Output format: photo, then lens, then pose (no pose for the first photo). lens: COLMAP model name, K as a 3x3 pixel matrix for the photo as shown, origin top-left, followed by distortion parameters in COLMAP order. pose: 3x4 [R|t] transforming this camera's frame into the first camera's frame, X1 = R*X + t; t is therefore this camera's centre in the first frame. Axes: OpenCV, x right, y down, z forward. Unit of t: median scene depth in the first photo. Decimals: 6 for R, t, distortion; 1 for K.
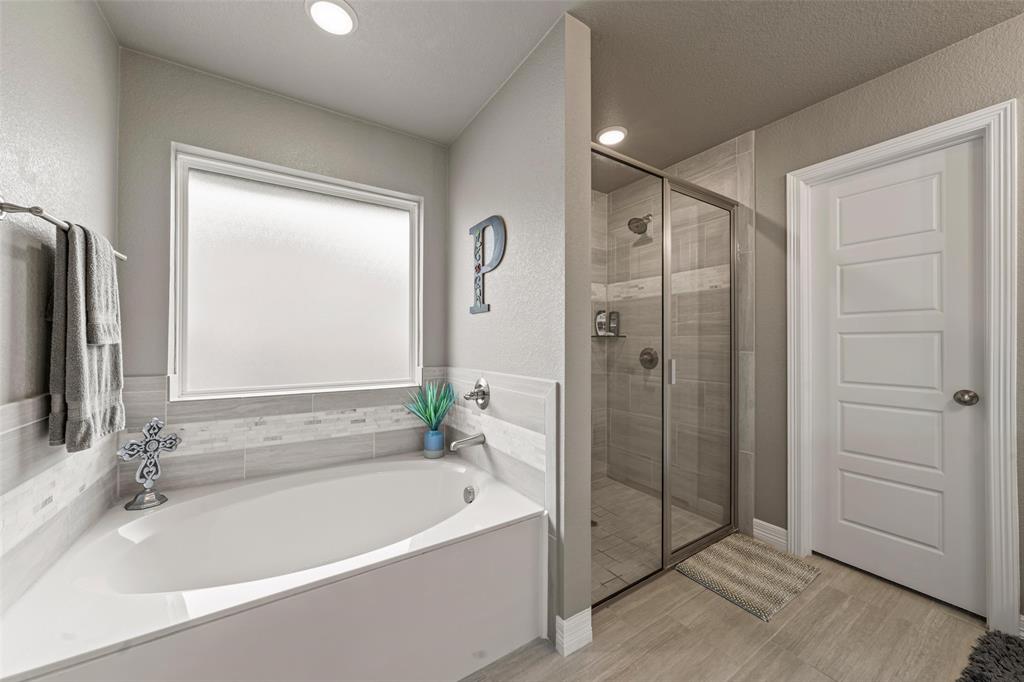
lens RADIAL K [[373.4, 0, 510.0], [0, 373.4, 340.9], [0, 0, 1]] dist [0.001256, 0.000431]
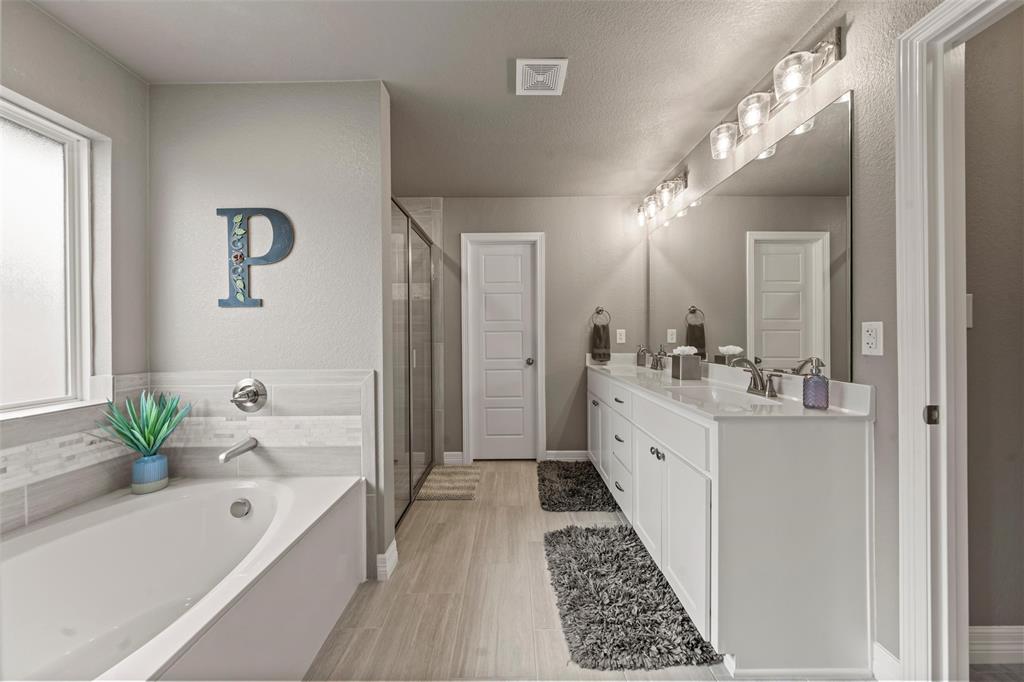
lens RADIAL K [[373.4, 0, 508.9], [0, 373.4, 337.1], [0, 0, 1]] dist [0.001256, 0.000431]
pose [[0.528851, -0.009123, 0.848666, -0.550440], [0.006530, 0.999956, 0.006680, -0.004730], [-0.848689, 0.002009, 0.528888, -0.036482]]
